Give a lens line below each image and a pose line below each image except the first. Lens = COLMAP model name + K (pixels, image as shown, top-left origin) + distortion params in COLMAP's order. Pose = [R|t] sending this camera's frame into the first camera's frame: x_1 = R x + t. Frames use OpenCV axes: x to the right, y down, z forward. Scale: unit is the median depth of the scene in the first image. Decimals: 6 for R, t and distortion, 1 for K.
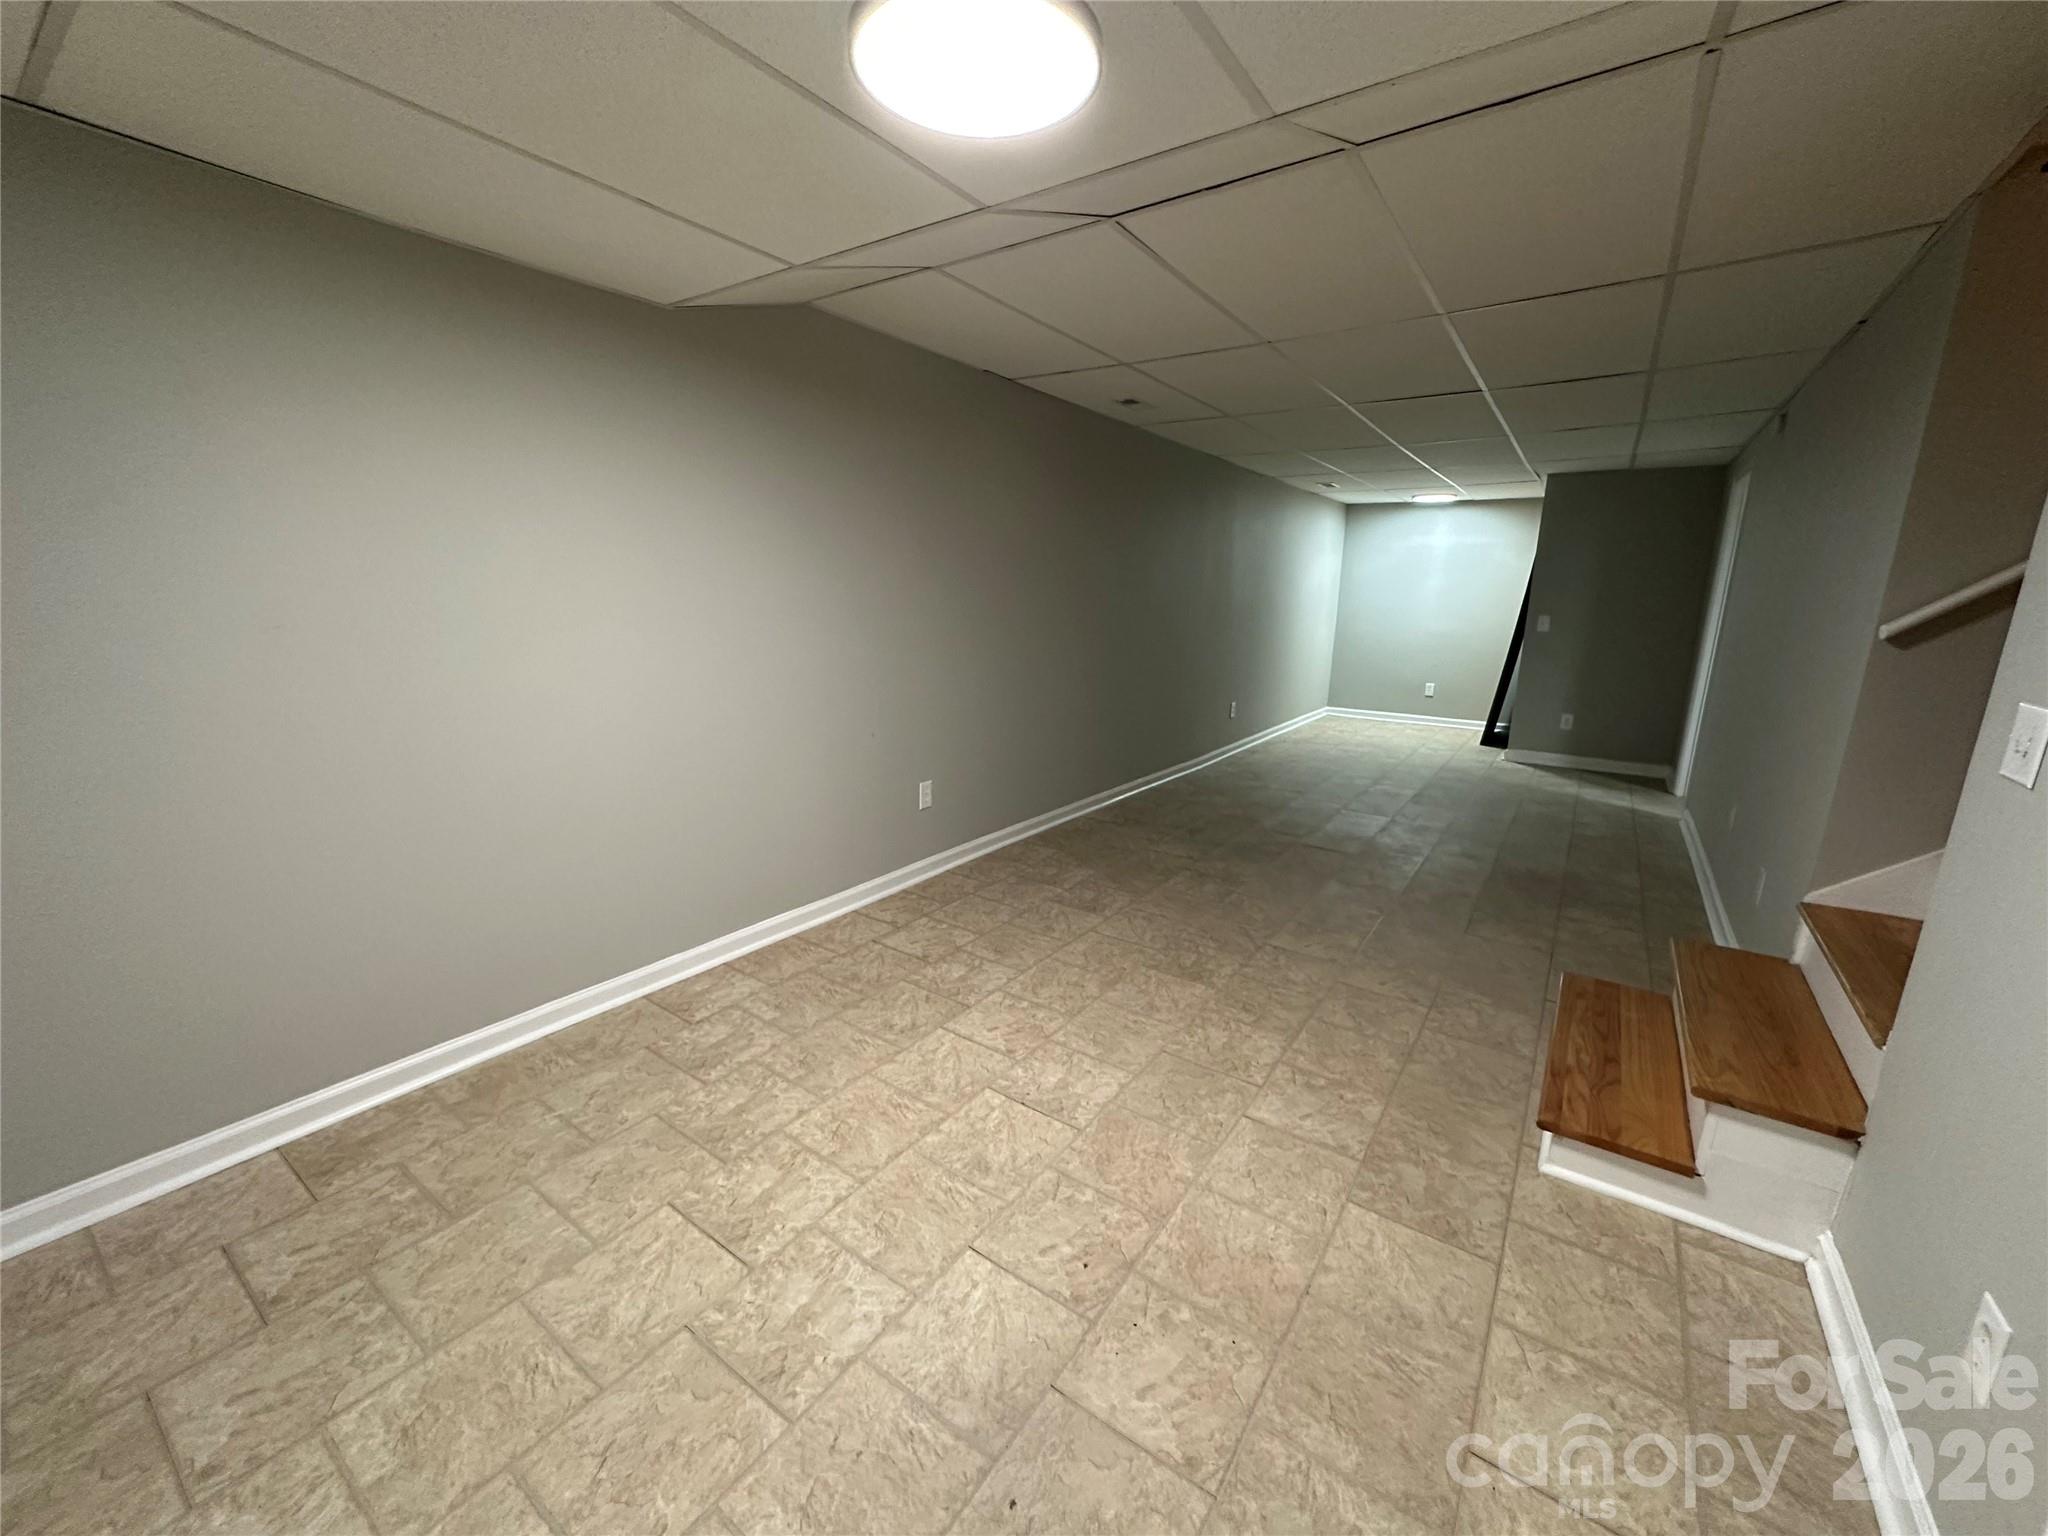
lens RADIAL K [[819.1, 0, 1021.5], [0, 819.1, 770.4], [0, 0, 1]] dist [-0.001269, 0.000263]
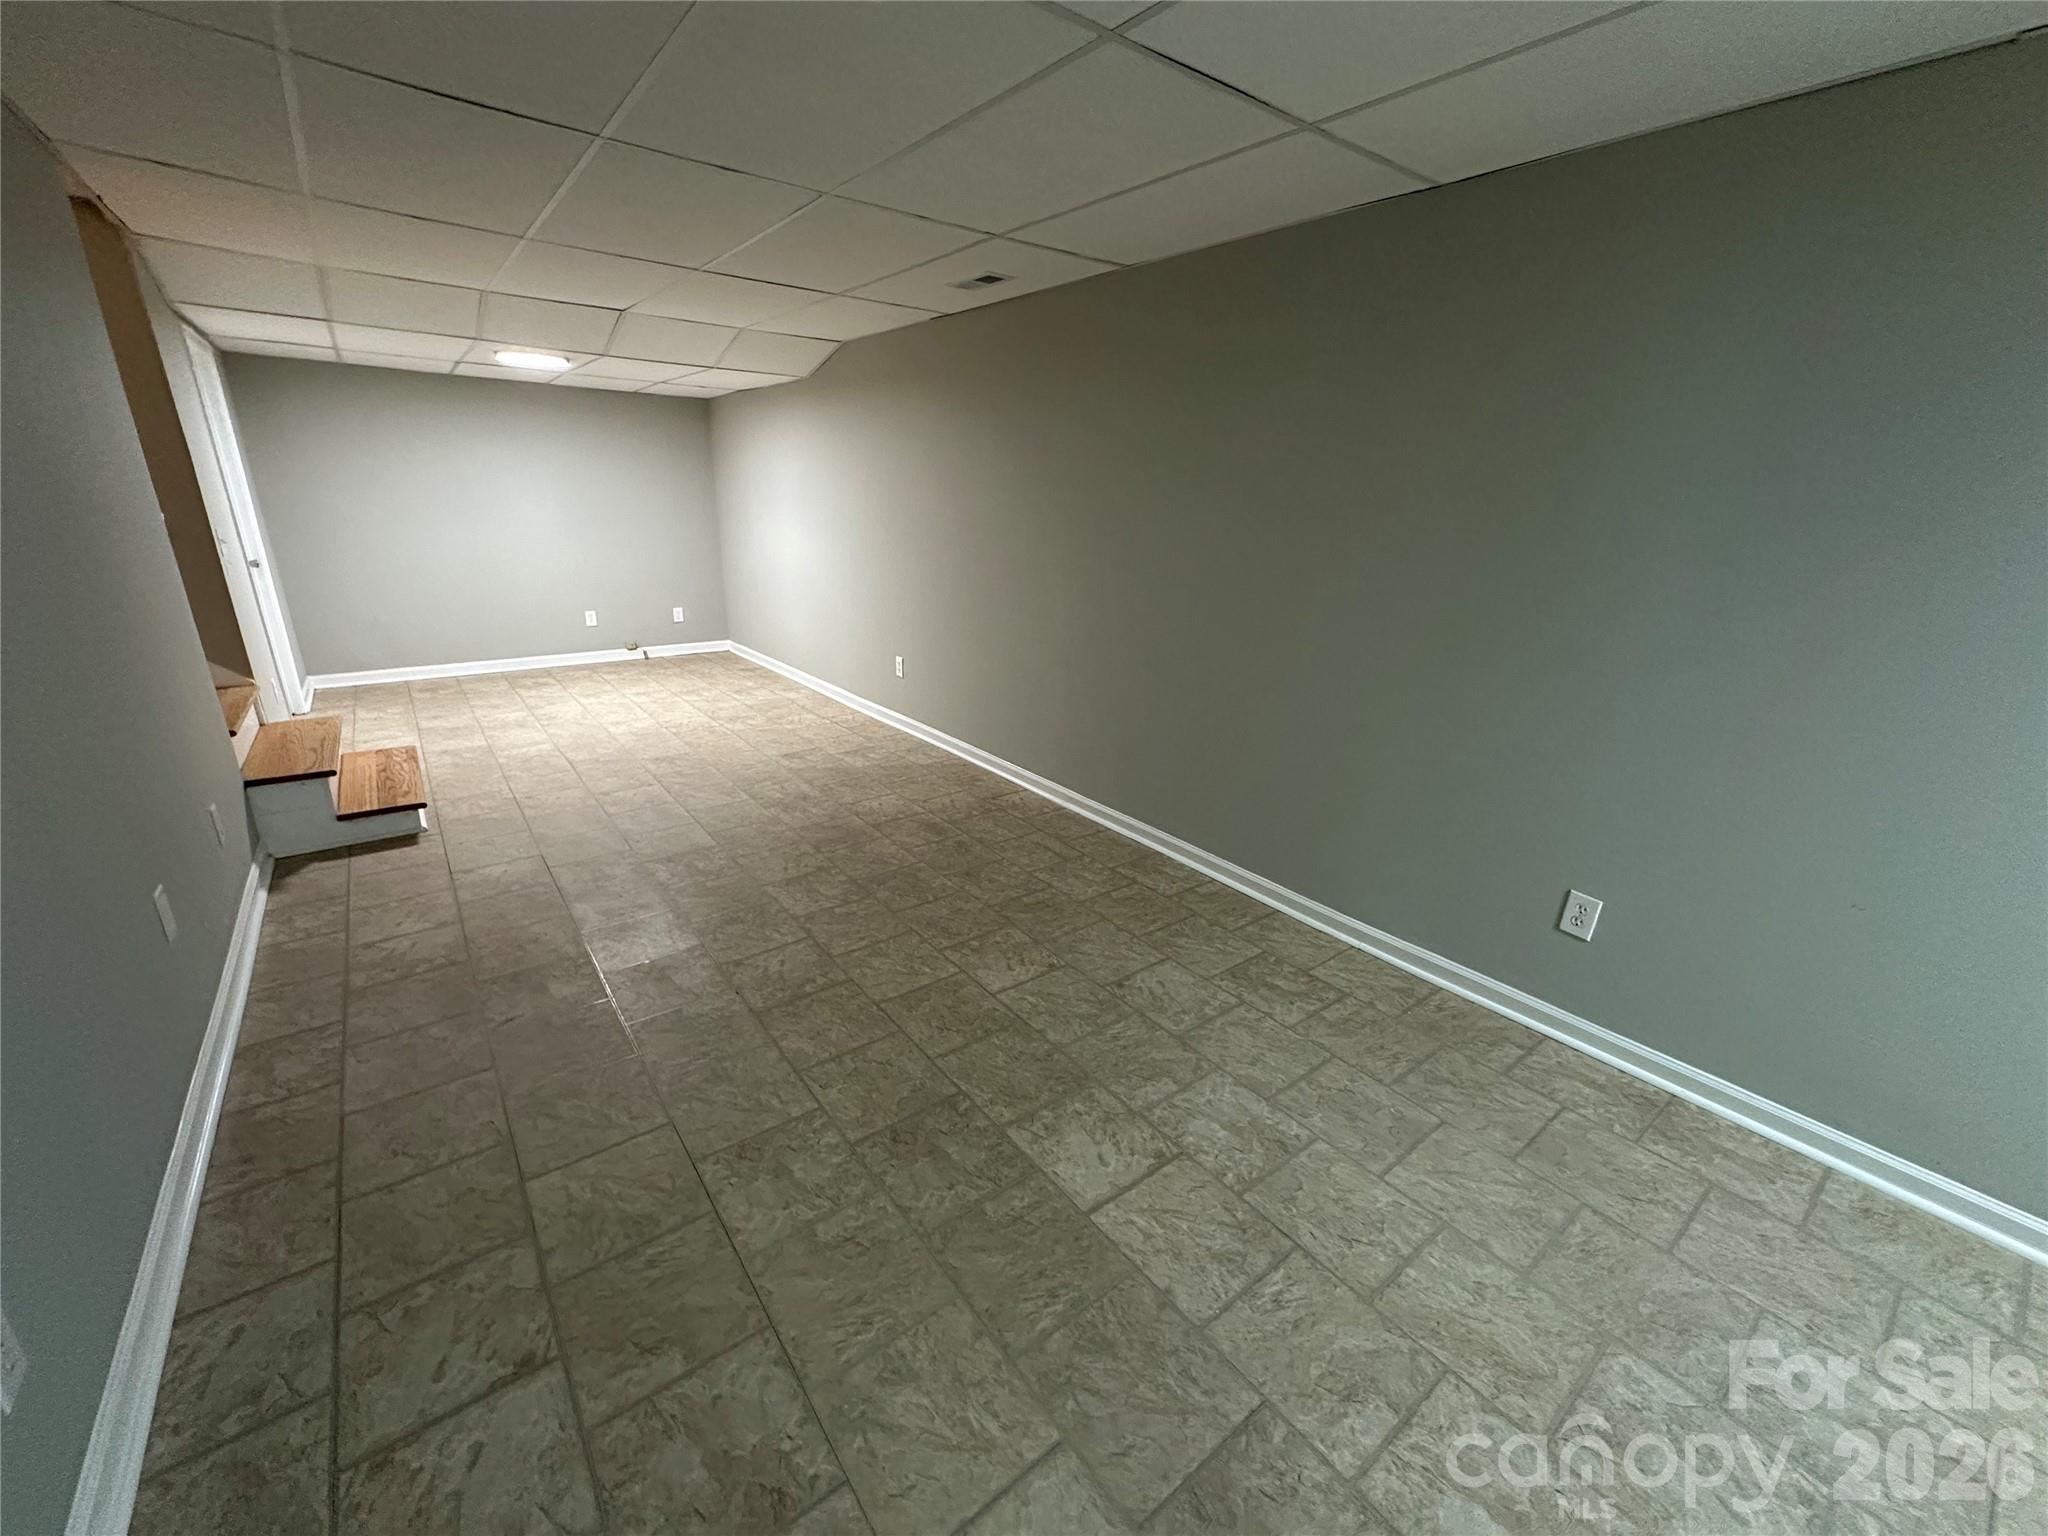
lens RADIAL K [[819.1, 0, 1021.5], [0, 819.1, 770.4], [0, 0, 1]] dist [-0.001269, 0.000263]
pose [[-0.301003, 0.278146, -0.912158, 1.500028], [-0.239938, 0.903657, 0.354731, -0.464502], [0.922945, 0.325637, -0.205266, 2.062378]]
